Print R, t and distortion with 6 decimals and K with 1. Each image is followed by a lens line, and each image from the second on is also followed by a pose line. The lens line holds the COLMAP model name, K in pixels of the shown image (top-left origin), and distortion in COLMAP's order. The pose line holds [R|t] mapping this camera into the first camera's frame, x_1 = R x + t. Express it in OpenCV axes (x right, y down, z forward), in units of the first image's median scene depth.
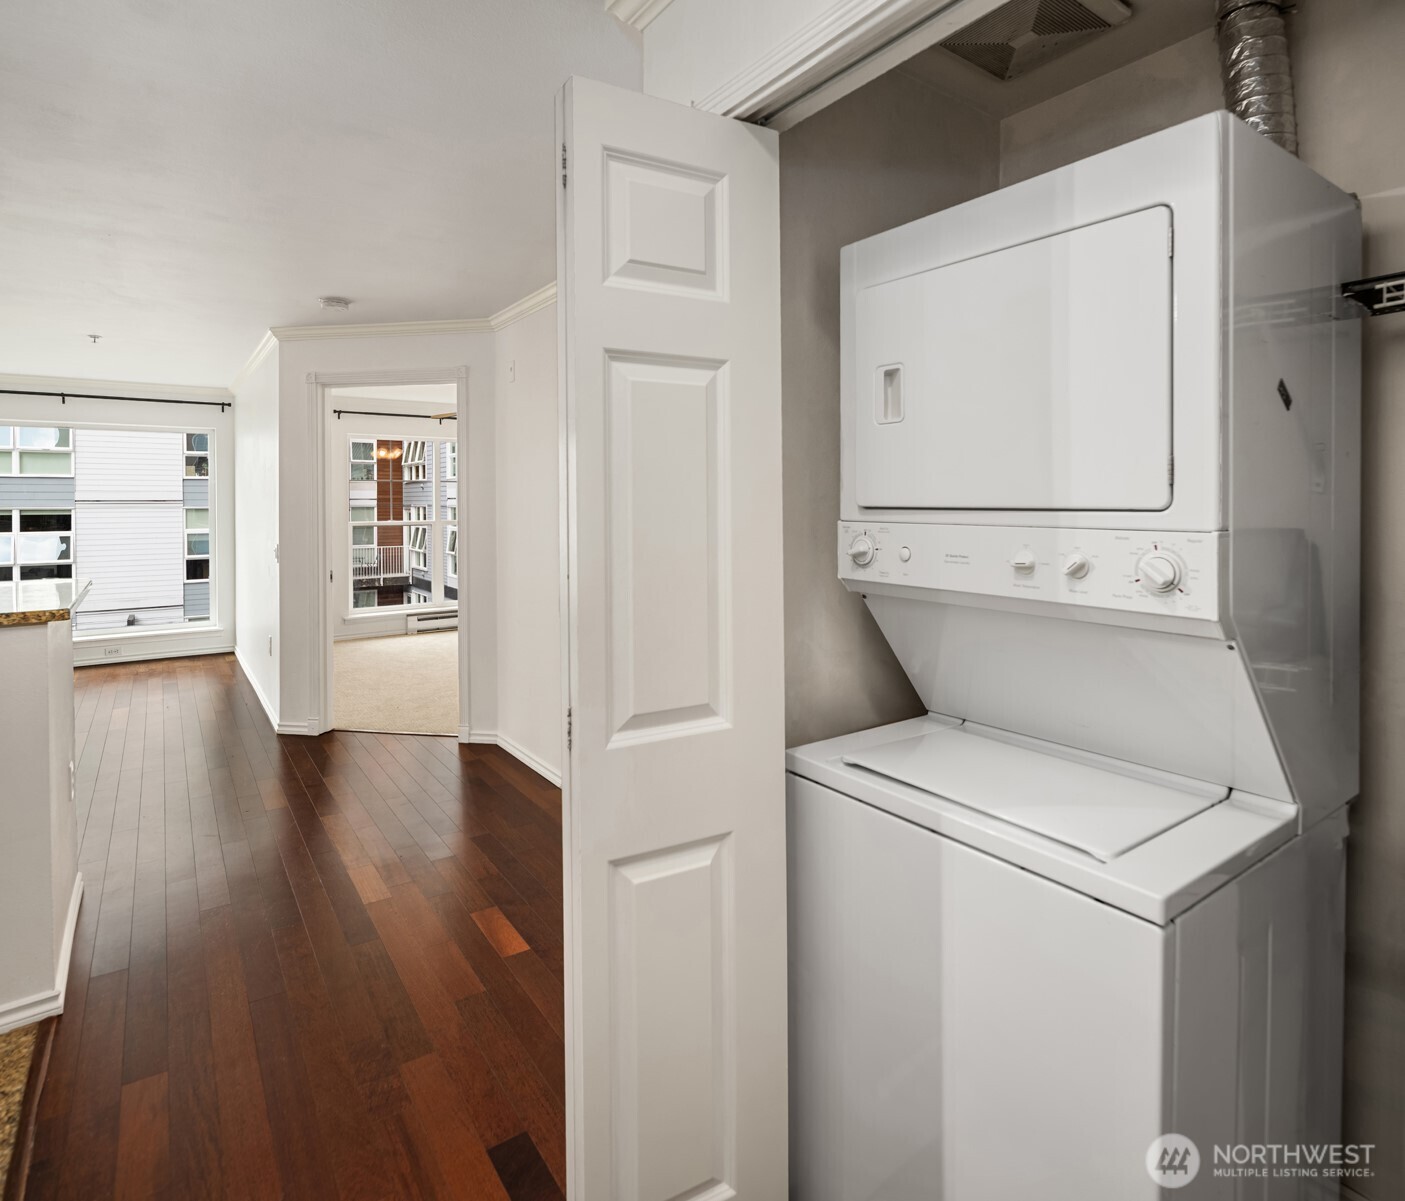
lens RADIAL K [[782.9, 0, 730.2], [0, 782.9, 492.8], [0, 0, 1]] dist [0.001707, -0.002392]
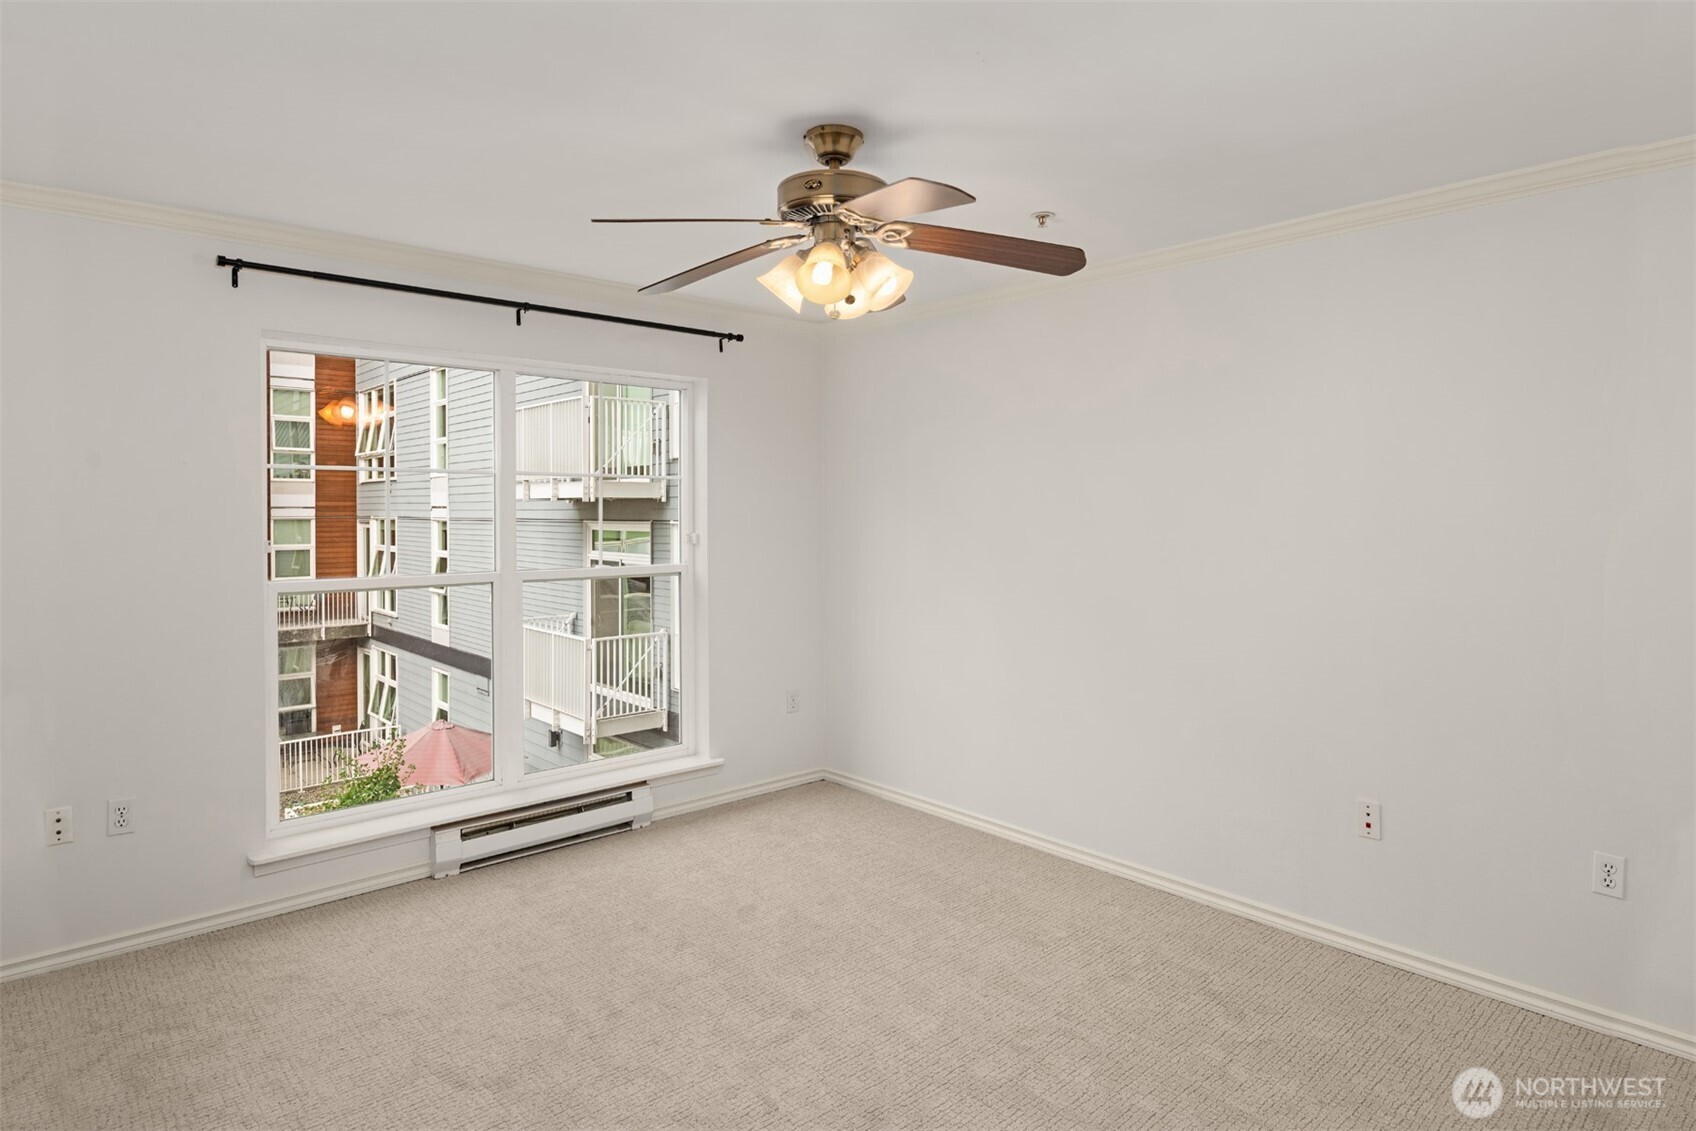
lens RADIAL K [[951.3, 0, 893.5], [0, 951.3, 513.7], [0, 0, 1]] dist [0.000813, -0.005787]
pose [[0.991874, 0.007402, 0.127006, -0.072969], [-0.008974, 0.999890, 0.011804, -0.000265], [-0.126905, -0.012848, 0.991832, 0.151049]]
